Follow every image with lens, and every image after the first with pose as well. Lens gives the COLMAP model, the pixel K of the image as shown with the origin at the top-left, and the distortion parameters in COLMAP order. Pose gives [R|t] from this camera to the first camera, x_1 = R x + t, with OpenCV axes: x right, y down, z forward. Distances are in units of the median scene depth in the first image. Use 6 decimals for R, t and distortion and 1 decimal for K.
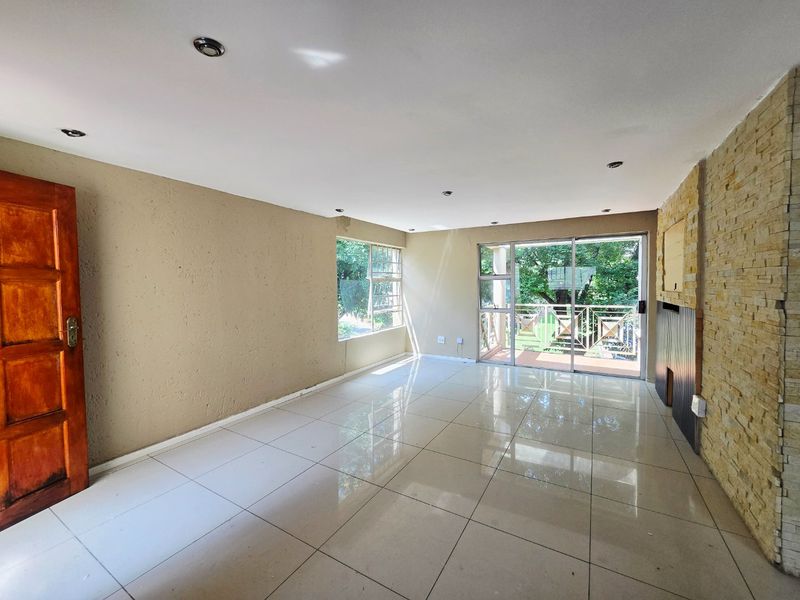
lens RADIAL K [[330.8, 0, 400.0], [0, 330.8, 300.0], [0, 0, 1]] dist [0.002942, 0.004122]
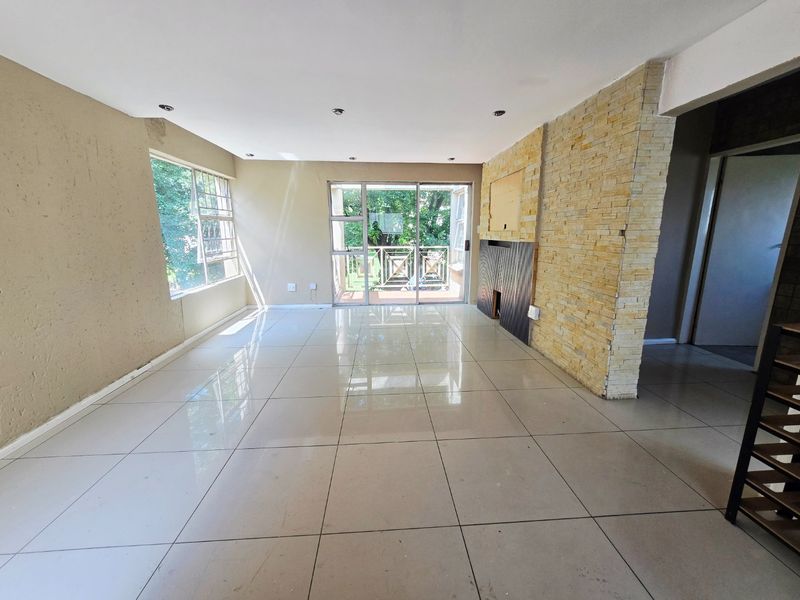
lens RADIAL K [[330.8, 0, 400.0], [0, 330.8, 300.0], [0, 0, 1]] dist [0.002942, 0.004122]
pose [[0.824634, -0.109618, 0.554944, -0.197973], [0.021430, 0.986394, 0.162998, 0.017062], [-0.565261, -0.122521, 0.815763, 0.115620]]
